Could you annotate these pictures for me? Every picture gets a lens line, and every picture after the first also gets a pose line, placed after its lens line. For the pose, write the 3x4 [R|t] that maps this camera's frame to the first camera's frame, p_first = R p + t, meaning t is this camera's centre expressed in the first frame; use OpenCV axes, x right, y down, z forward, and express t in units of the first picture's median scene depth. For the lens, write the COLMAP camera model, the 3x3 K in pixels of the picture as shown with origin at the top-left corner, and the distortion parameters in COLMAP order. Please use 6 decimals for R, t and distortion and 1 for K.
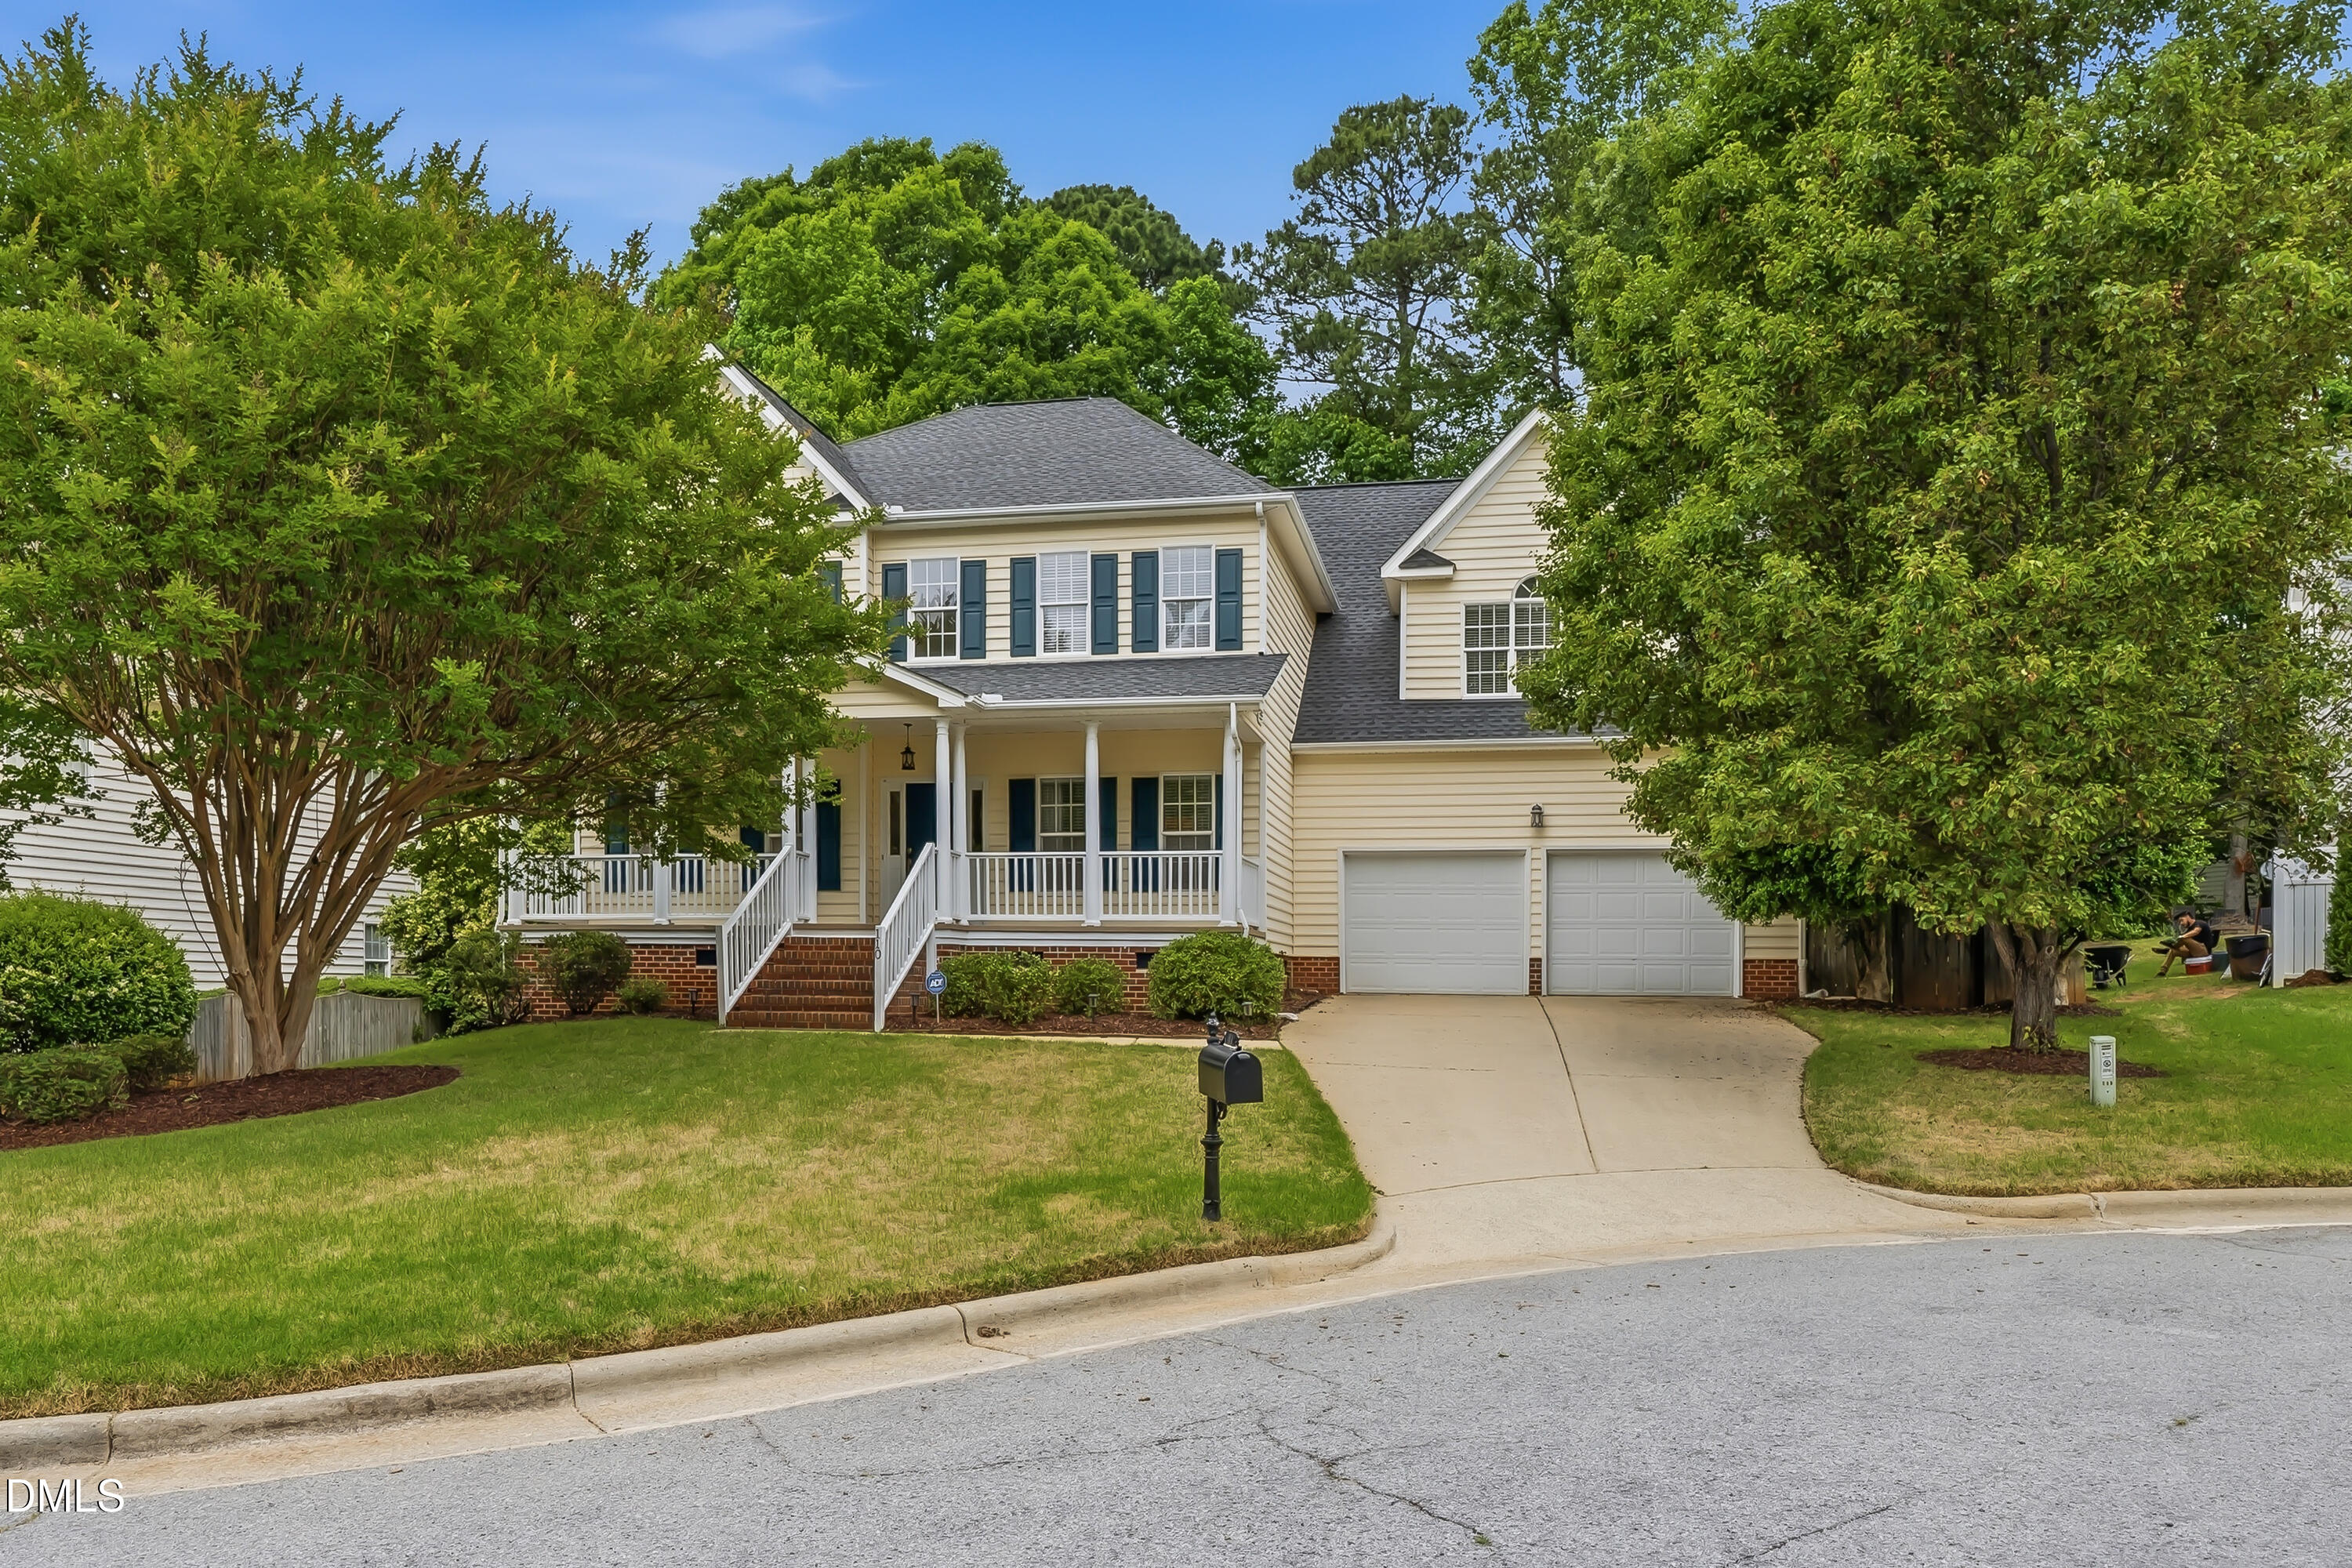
lens RADIAL K [[1701.4, 0, 1231.1], [0, 1701.4, 975.9], [0, 0, 1]] dist [-0.006789, 0.004085]
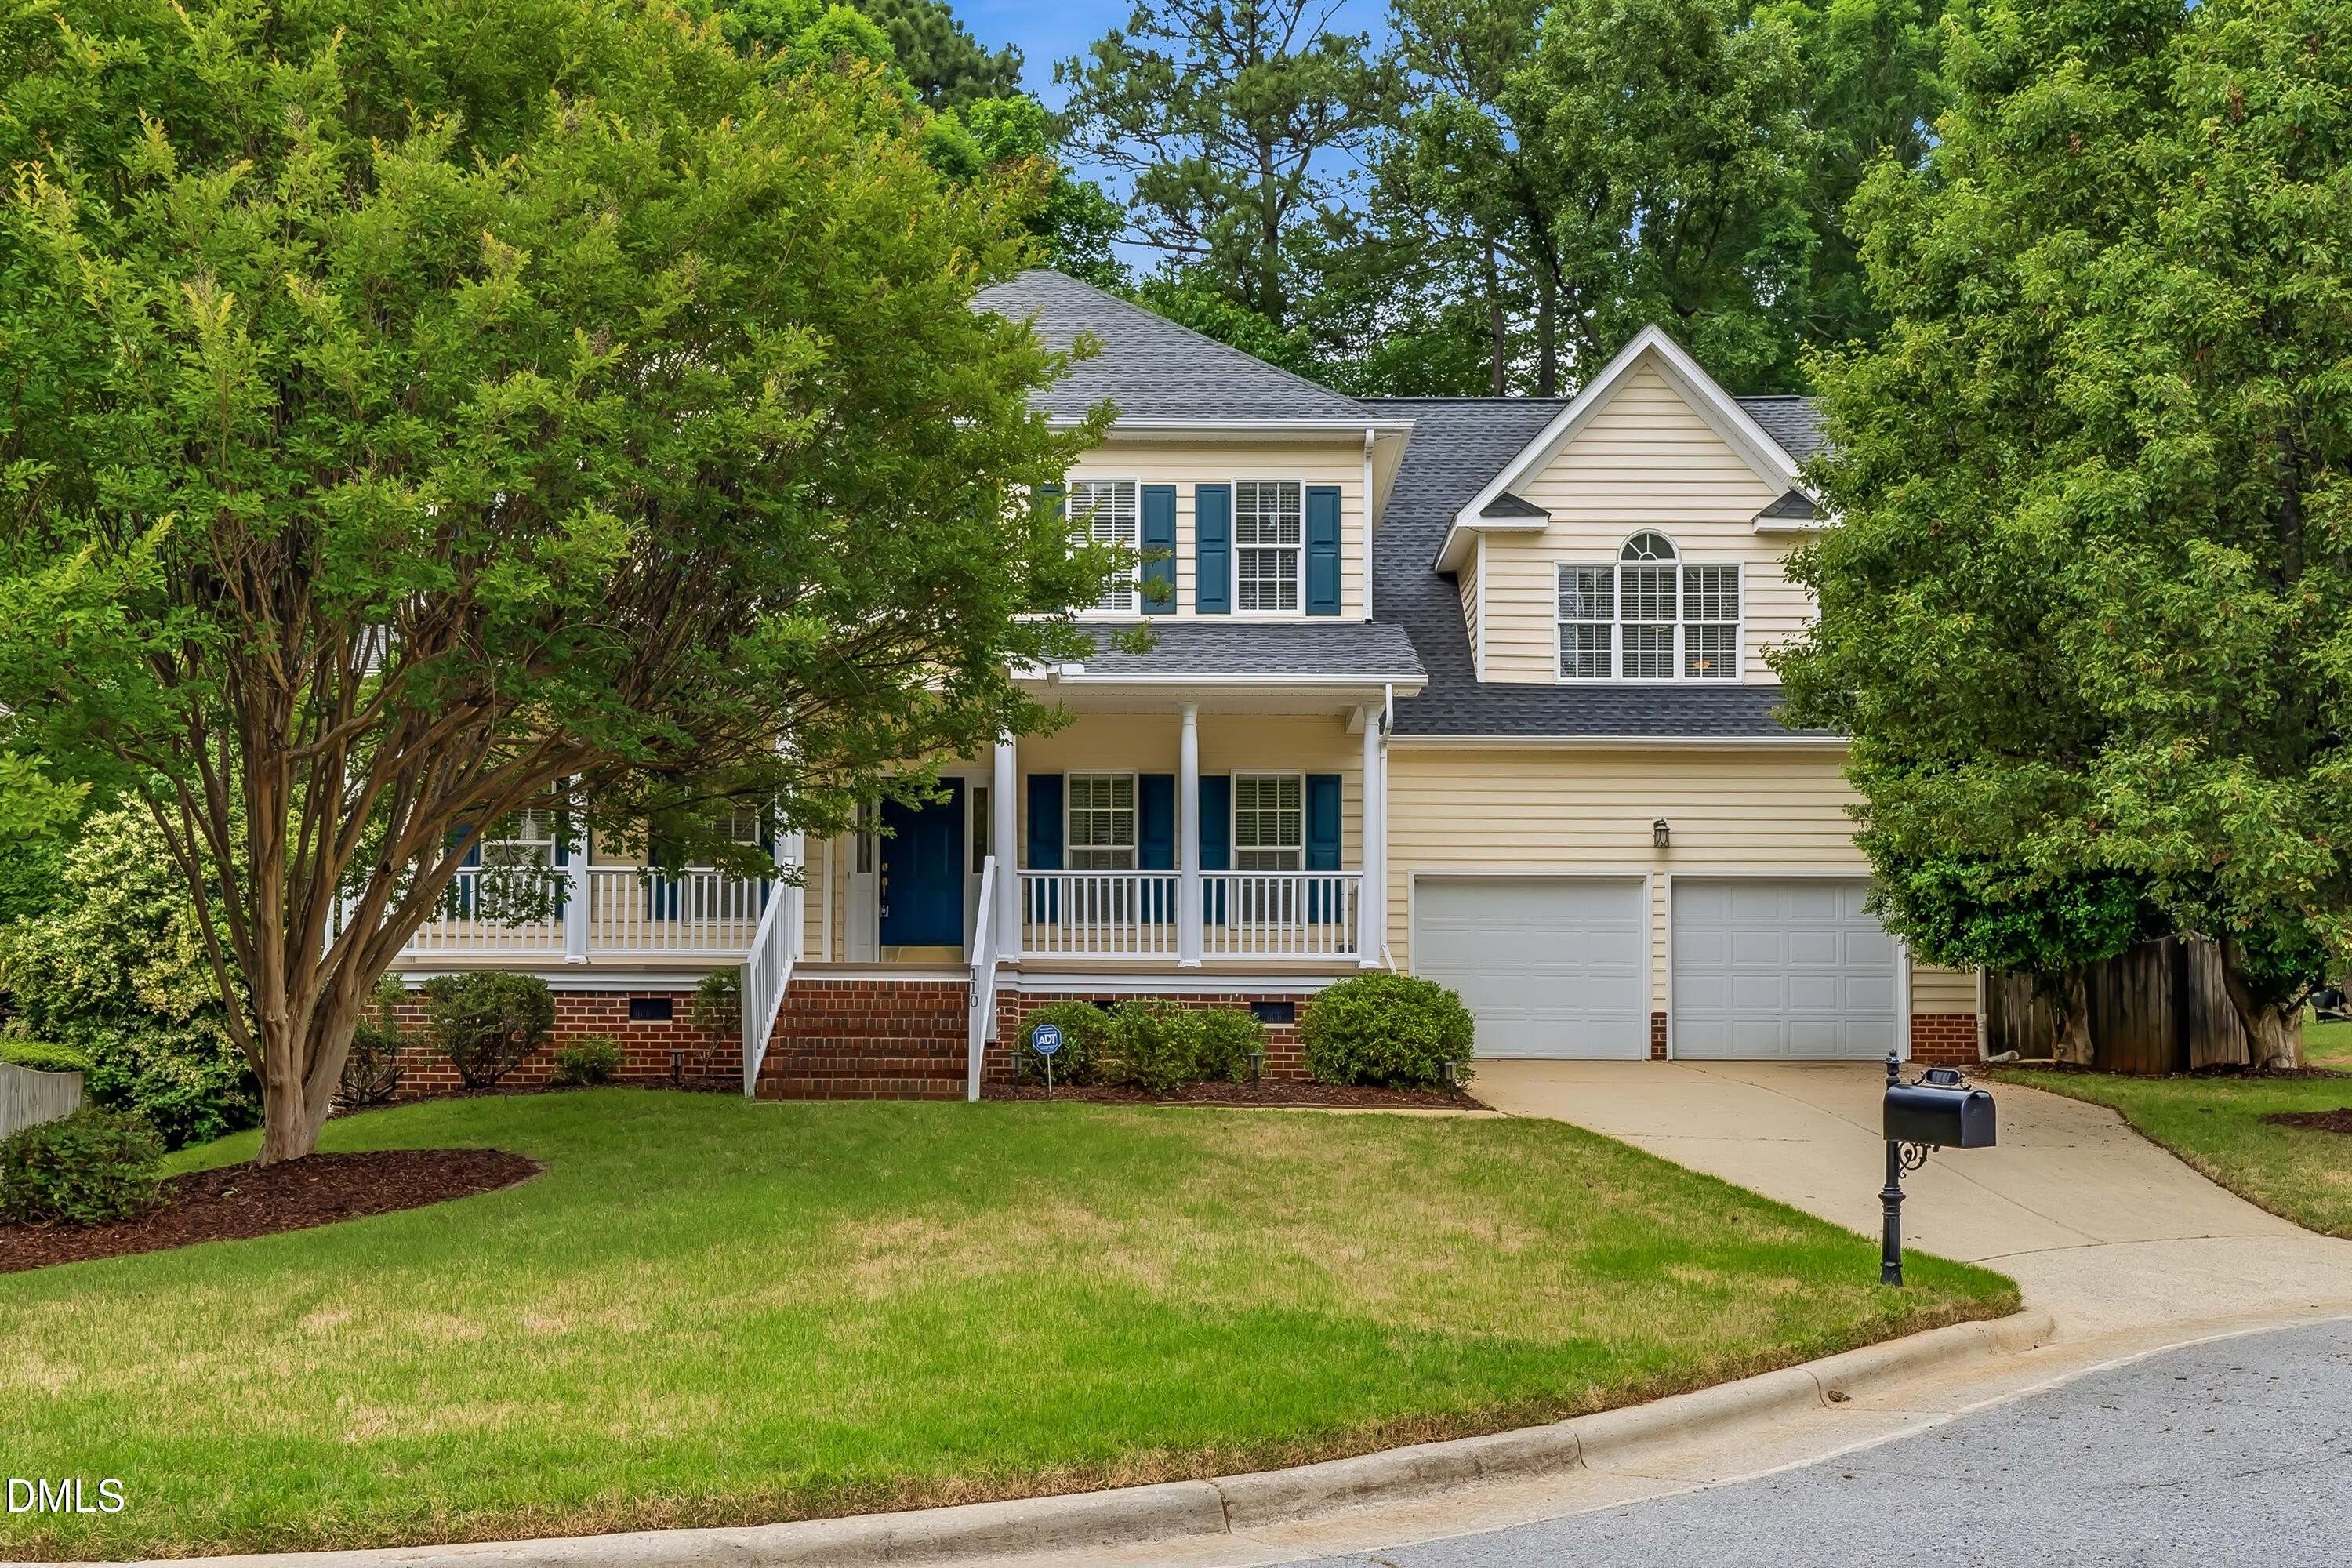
lens RADIAL K [[2421.7, 0, 1292.9], [0, 2421.7, 938.2], [0, 0, 1]] dist [0.004724, 0.030003]
pose [[0.978015, 0.007027, 0.208416, -0.242631], [0.003234, 0.998801, -0.048850, 0.010165], [-0.208509, 0.048450, 0.976820, -0.071402]]
